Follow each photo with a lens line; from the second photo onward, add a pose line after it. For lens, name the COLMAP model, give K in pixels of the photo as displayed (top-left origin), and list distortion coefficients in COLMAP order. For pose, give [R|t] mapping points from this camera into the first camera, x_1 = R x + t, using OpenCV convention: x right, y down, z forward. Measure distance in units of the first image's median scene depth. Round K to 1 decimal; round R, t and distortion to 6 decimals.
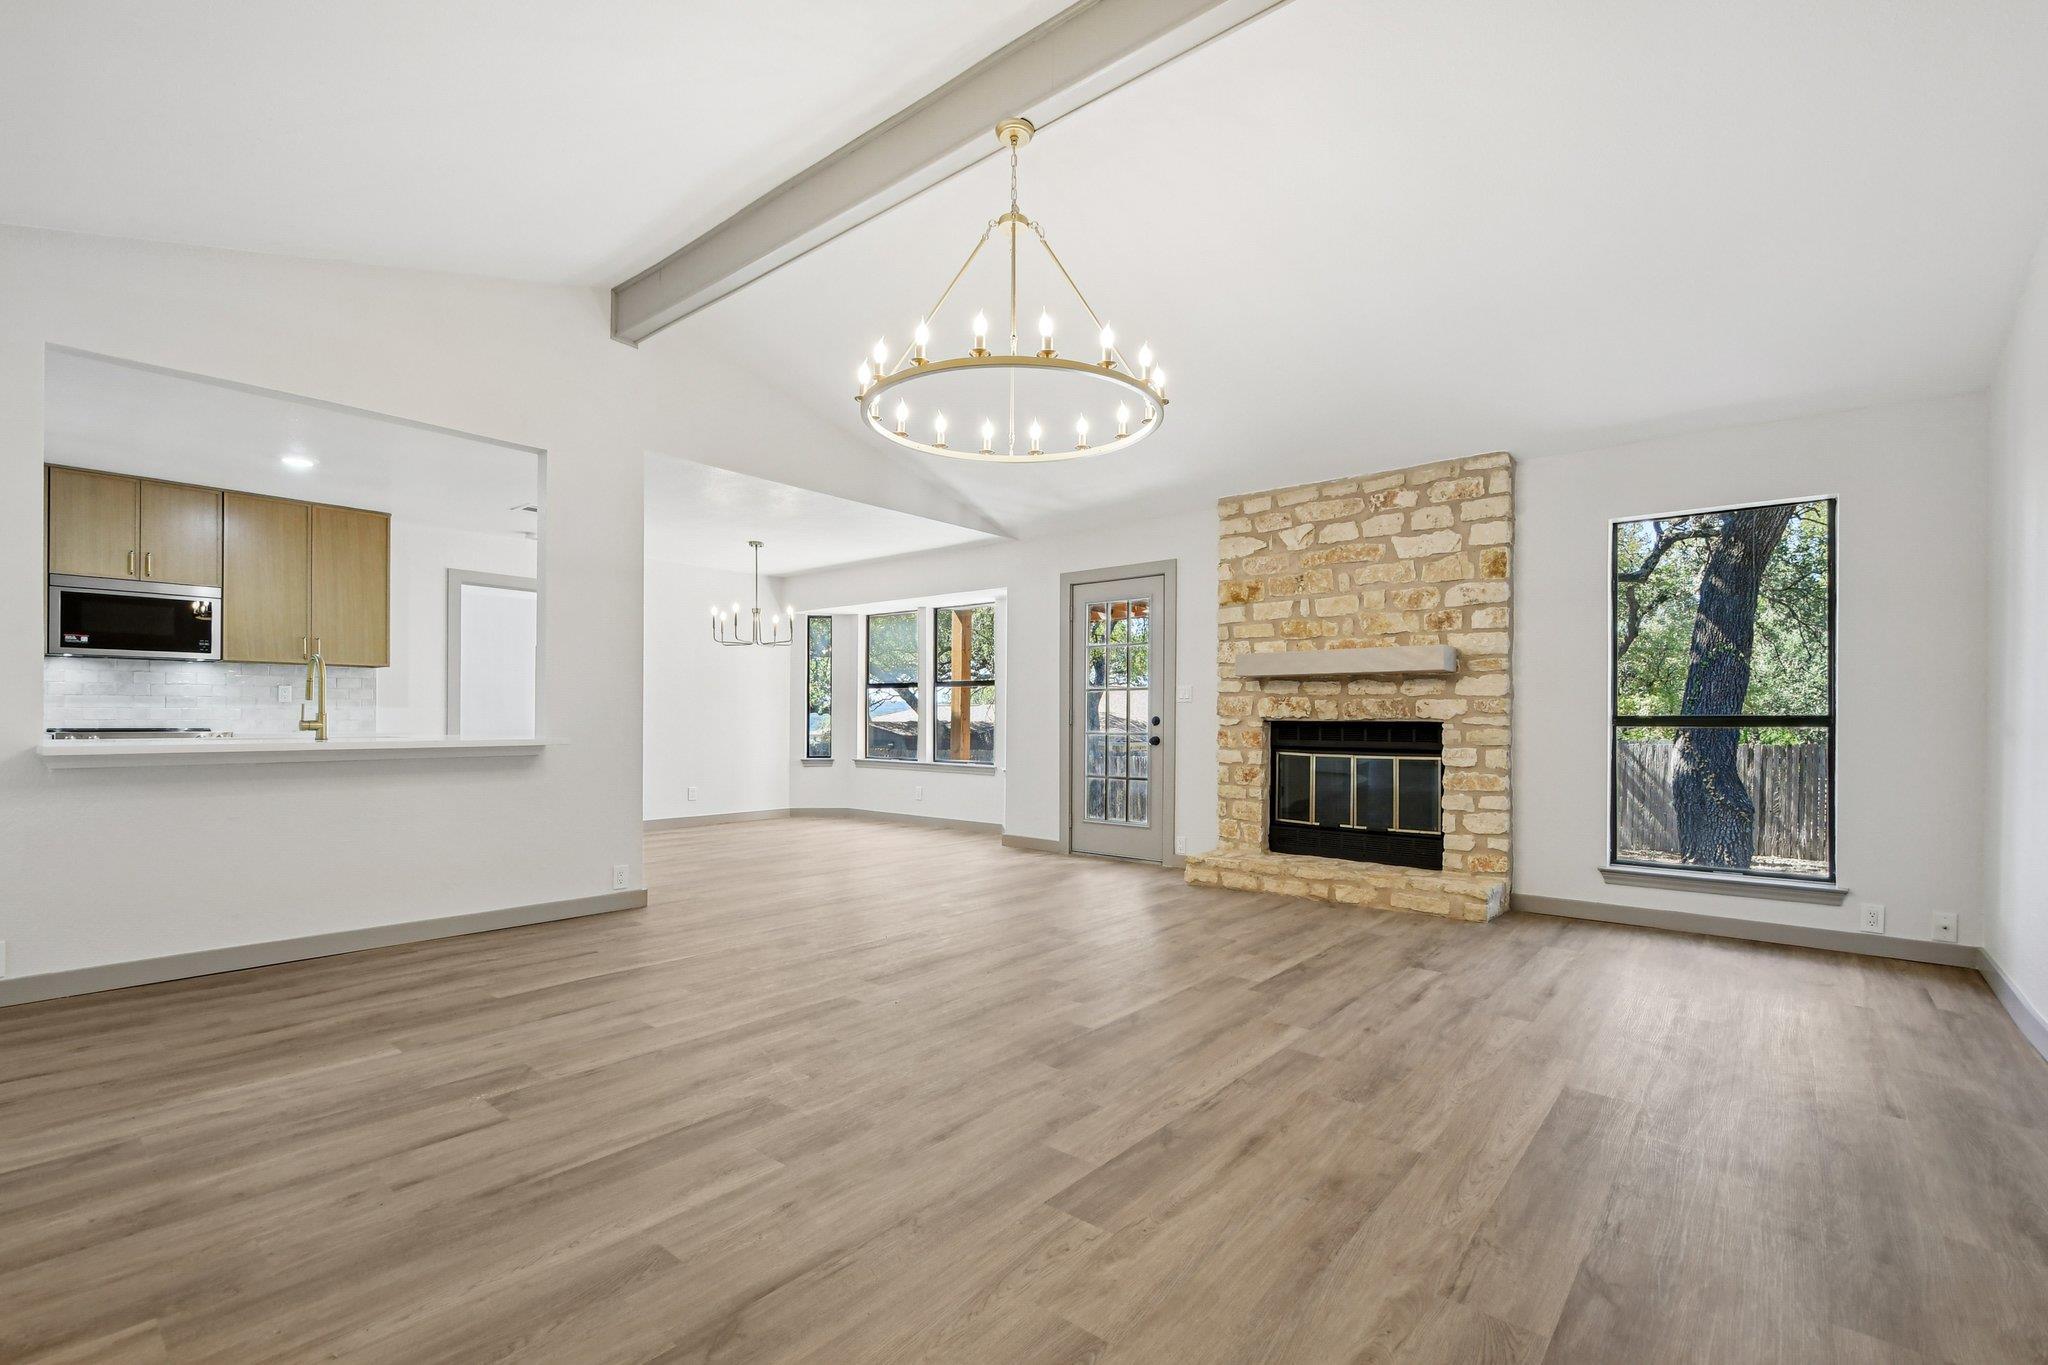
lens RADIAL K [[909.9, 0, 1013.6], [0, 909.9, 720.6], [0, 0, 1]] dist [0.000075, -0.002254]
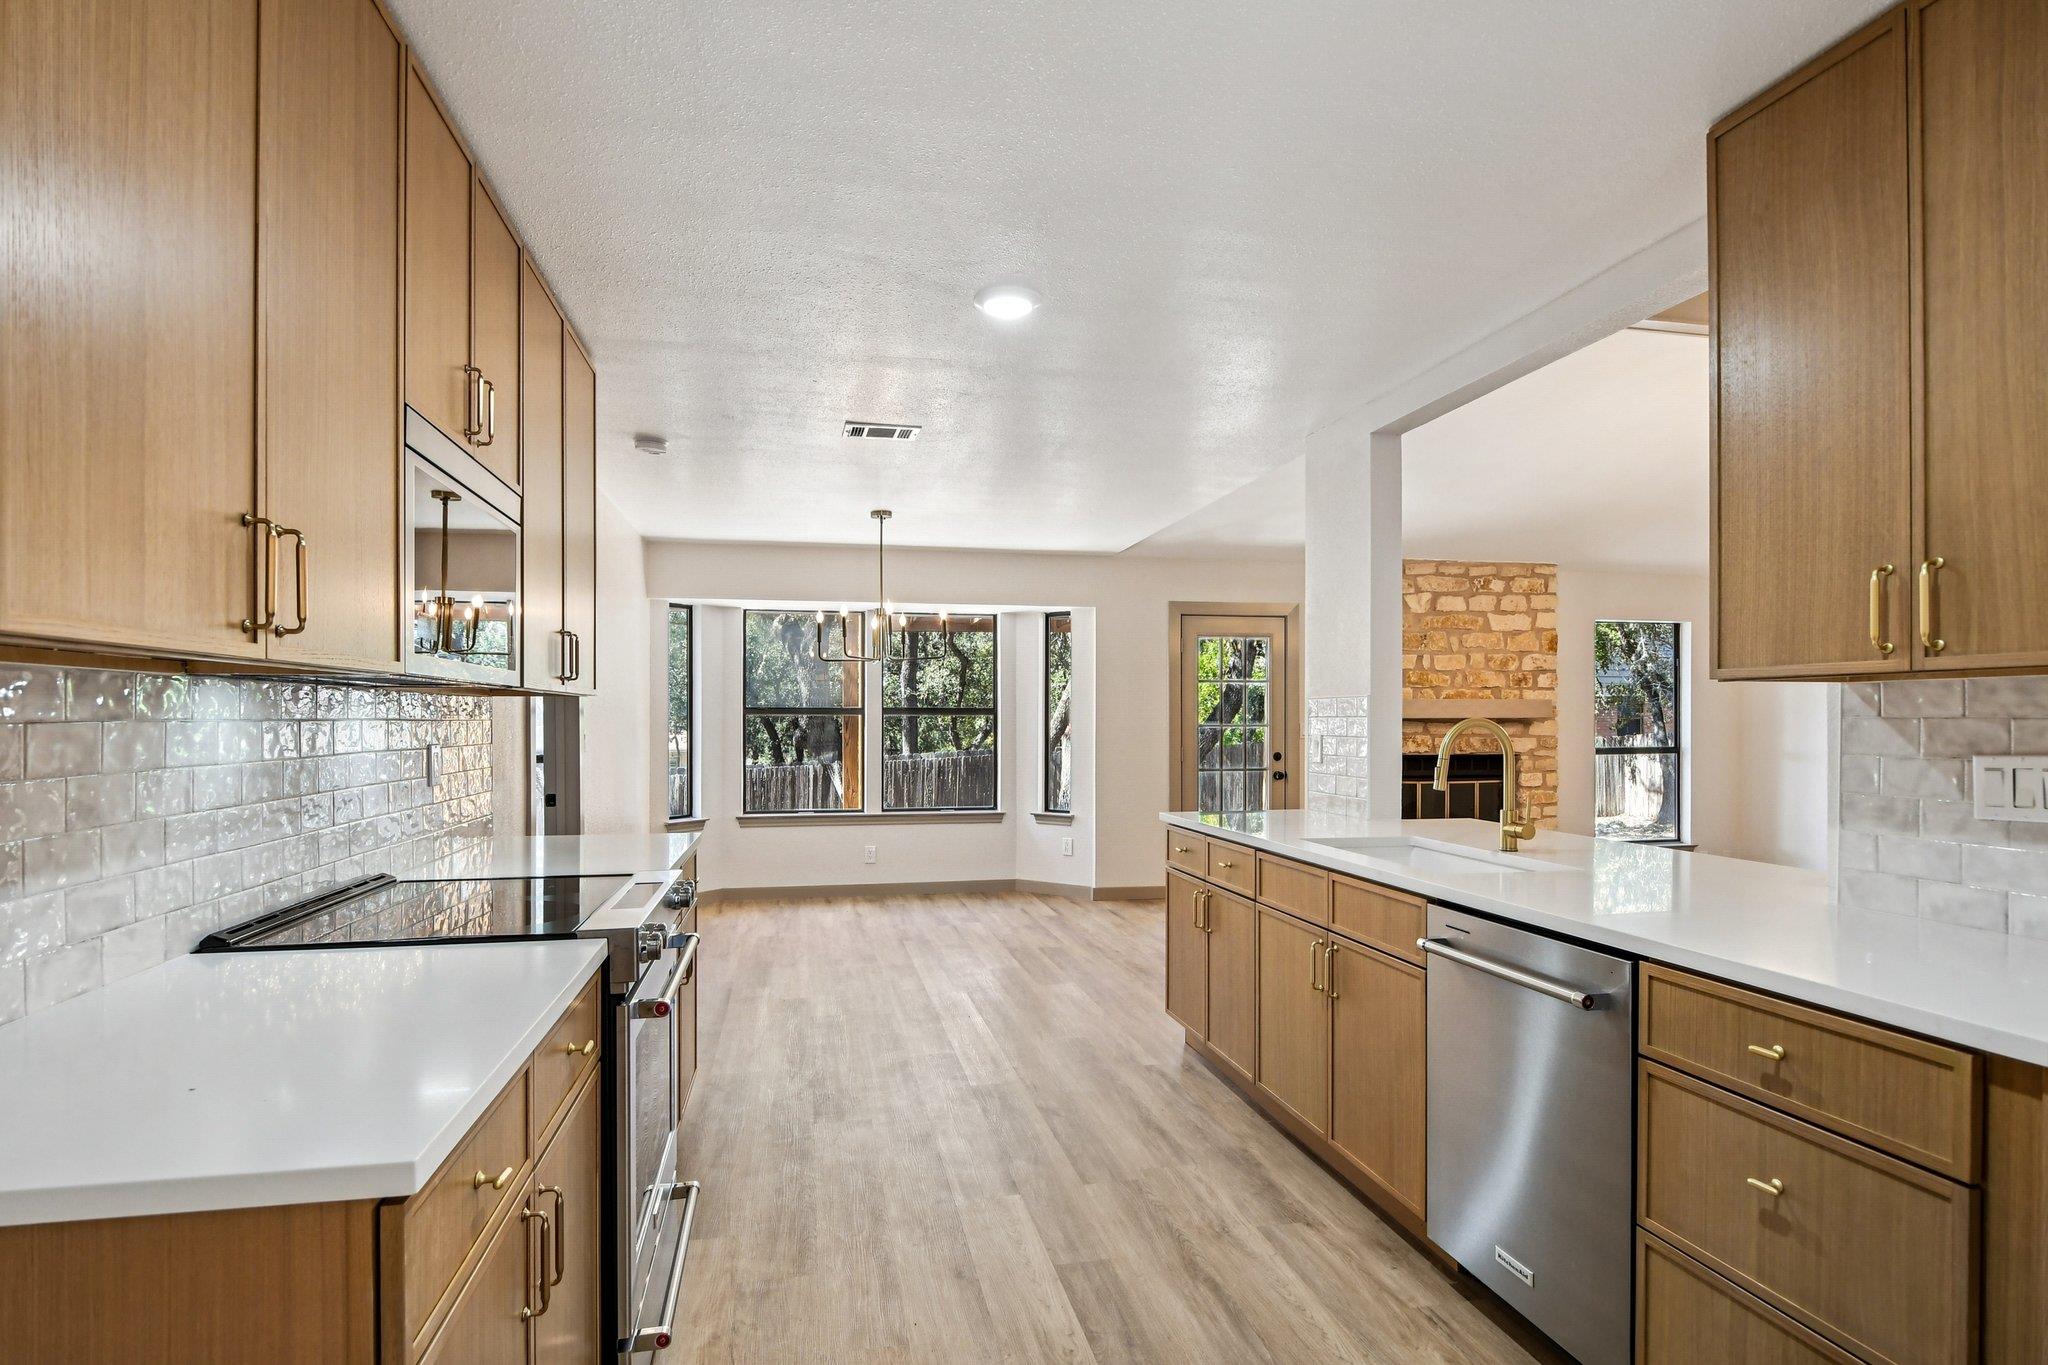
lens RADIAL K [[1033.5, 0, 1008.7], [0, 1033.5, 726.5], [0, 0, 1]] dist [-0.000011, -0.000274]
pose [[0.618198, -0.011265, 0.785942, -1.141639], [0.005960, 0.999936, 0.009644, -0.055945], [-0.786000, -0.001278, 0.618226, 0.604858]]
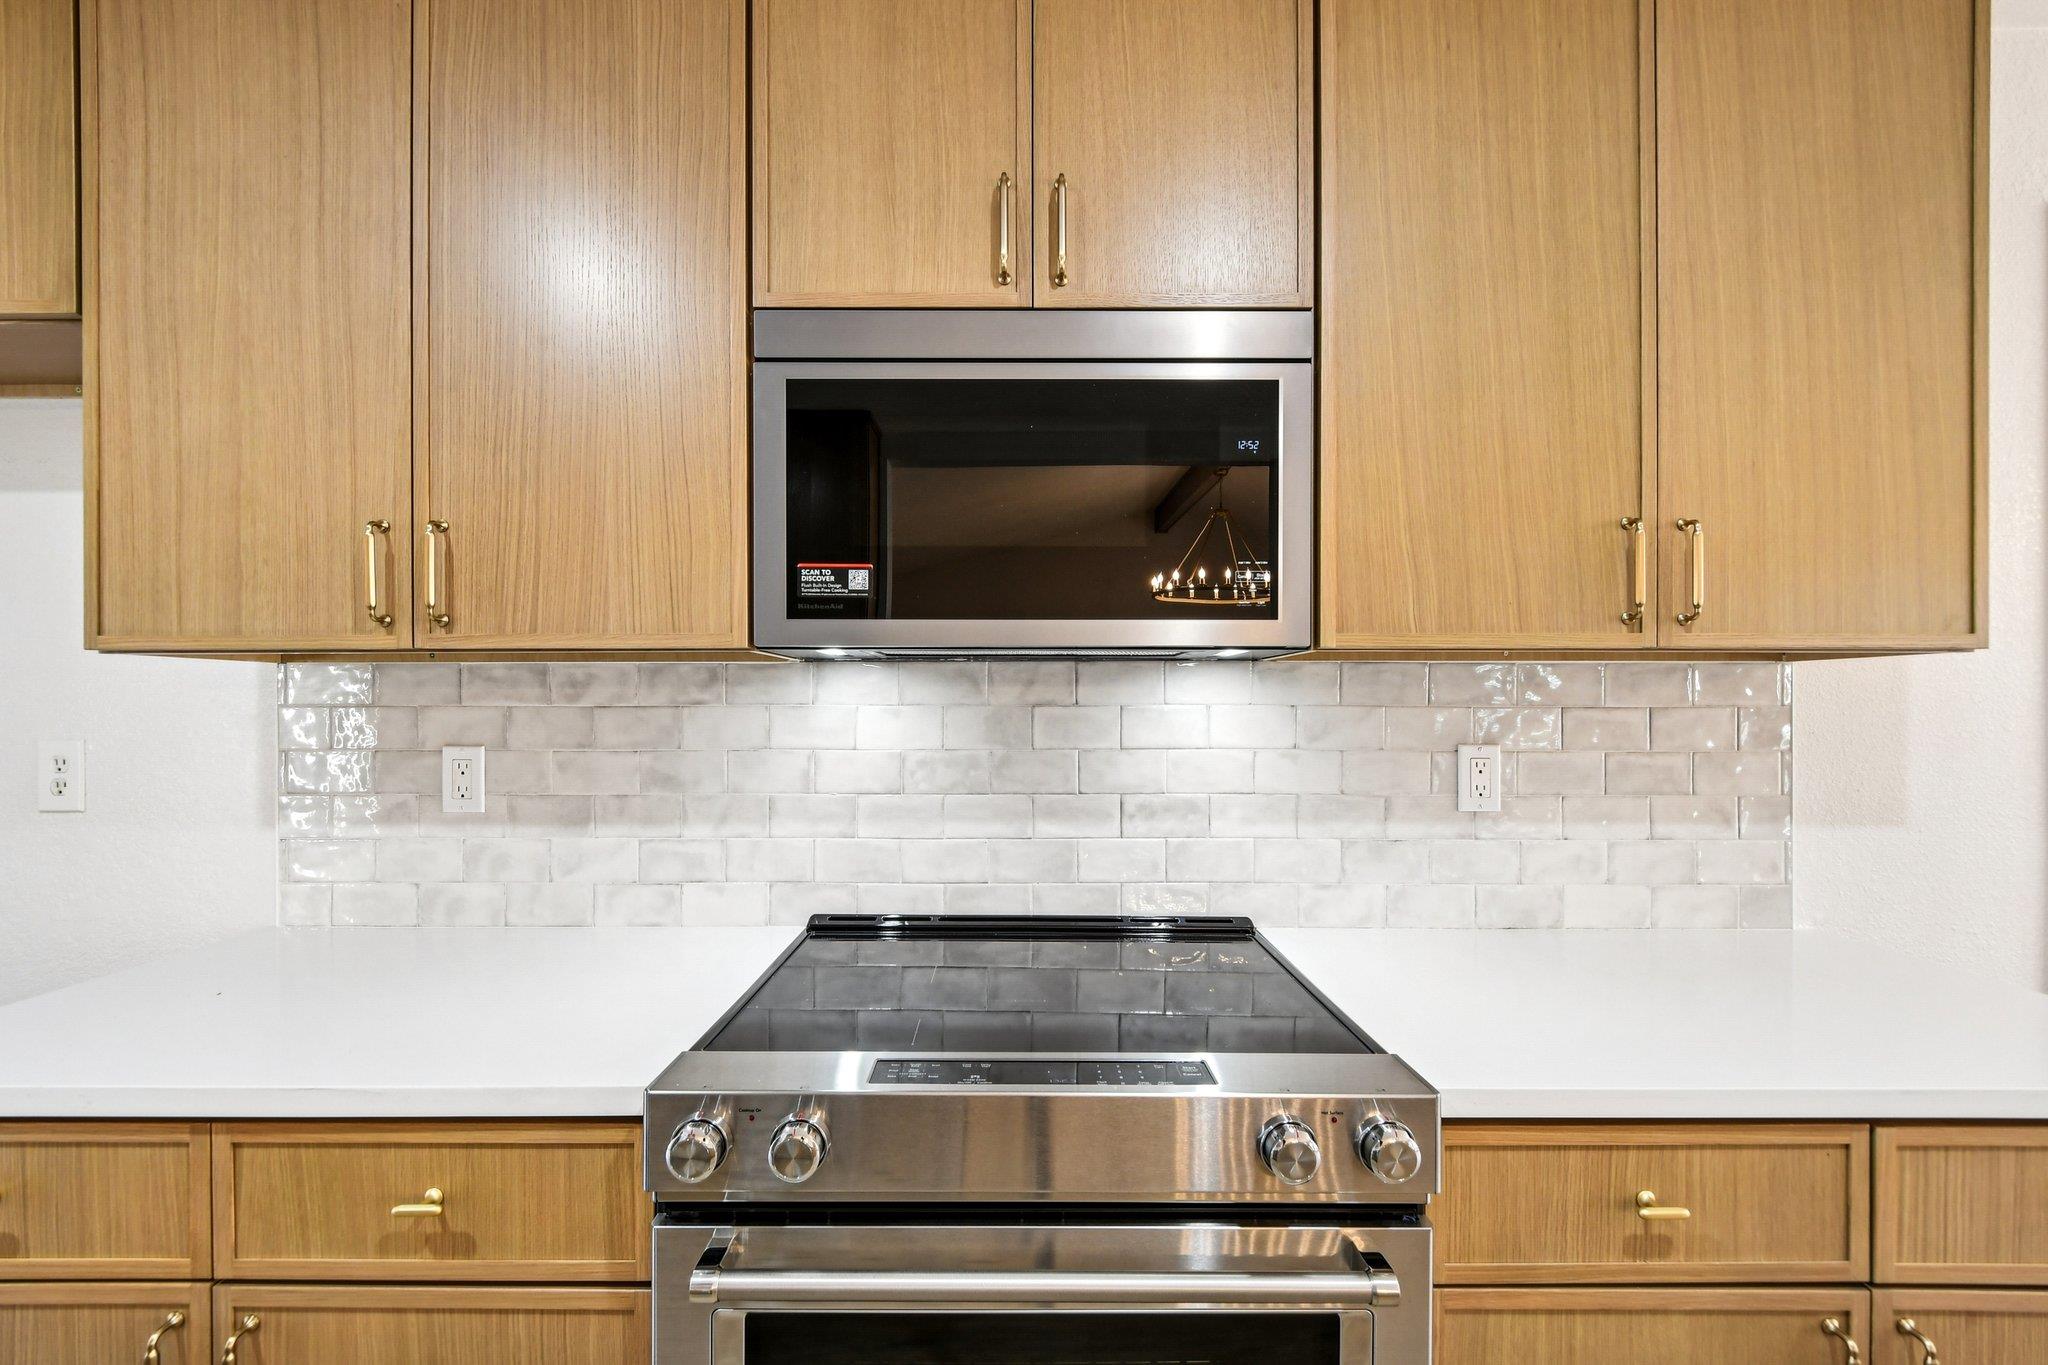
lens RADIAL K [[912.5, 0, 1024.5], [0, 912.5, 709.4], [0, 0, 1]] dist [-0.002565, -0.000398]
pose [[0.646703, -0.000699, -0.762742, -0.791784], [0.000783, 1.000000, -0.000252, -0.054911], [0.762742, -0.000434, 0.646703, 0.852495]]
